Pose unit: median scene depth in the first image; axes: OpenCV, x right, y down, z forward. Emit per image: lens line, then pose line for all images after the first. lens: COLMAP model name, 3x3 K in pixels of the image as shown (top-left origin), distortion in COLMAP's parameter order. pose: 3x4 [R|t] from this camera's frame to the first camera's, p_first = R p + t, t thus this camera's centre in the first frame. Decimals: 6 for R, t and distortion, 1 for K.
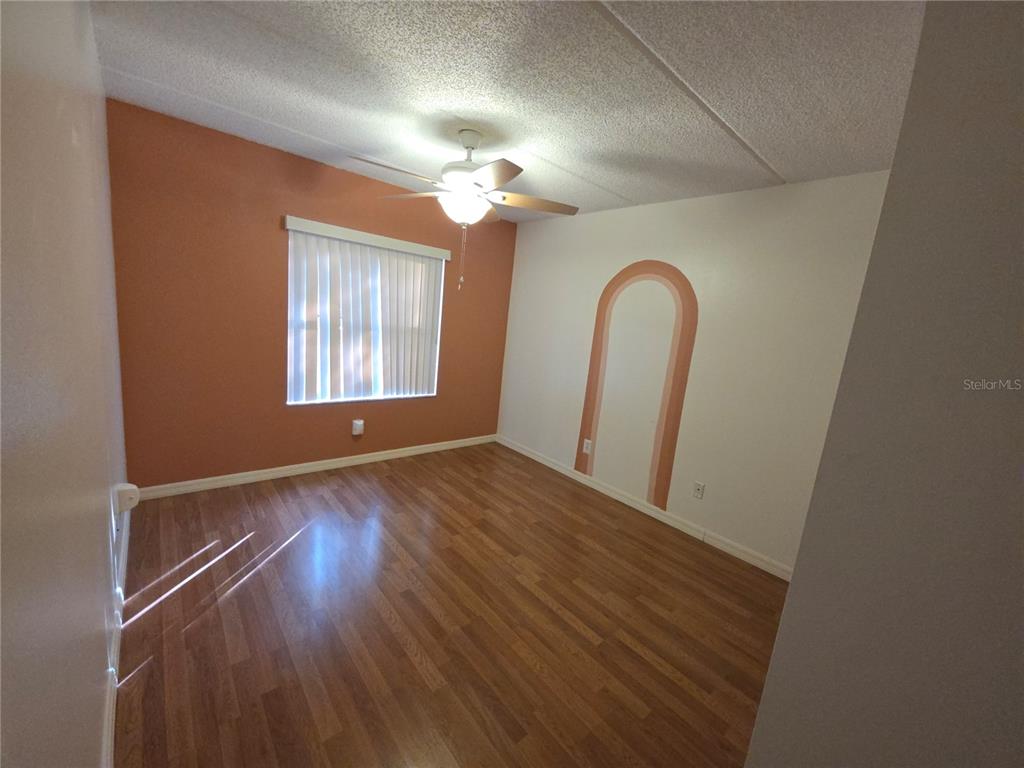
lens RADIAL K [[406.9, 0, 516.6], [0, 406.9, 385.8], [0, 0, 1]] dist [0.013017, -0.008009]
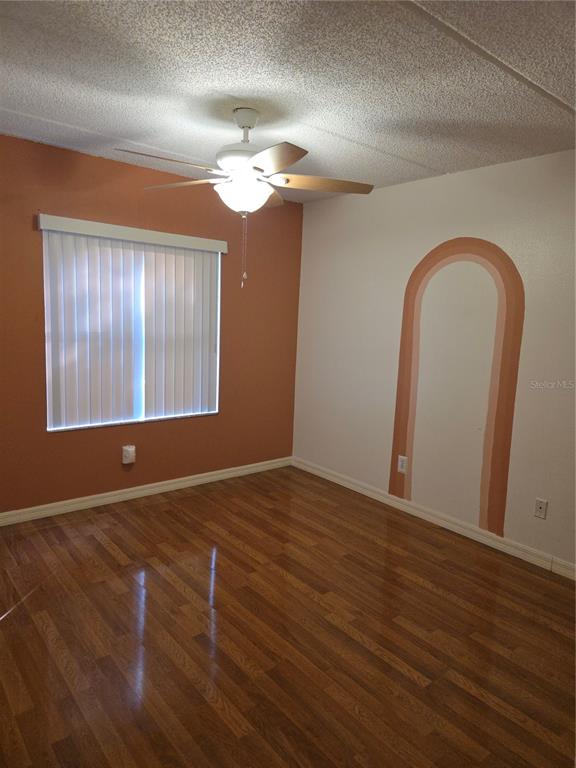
lens RADIAL K [[516.4, 0, 292.2], [0, 516.4, 382.1], [0, 0, 1]] dist [0.089111, -0.081308]
pose [[0.997799, -0.054938, -0.037148, -0.002461], [0.053425, 0.997748, -0.040565, 0.019463], [0.039292, 0.038491, 0.998486, -0.105049]]
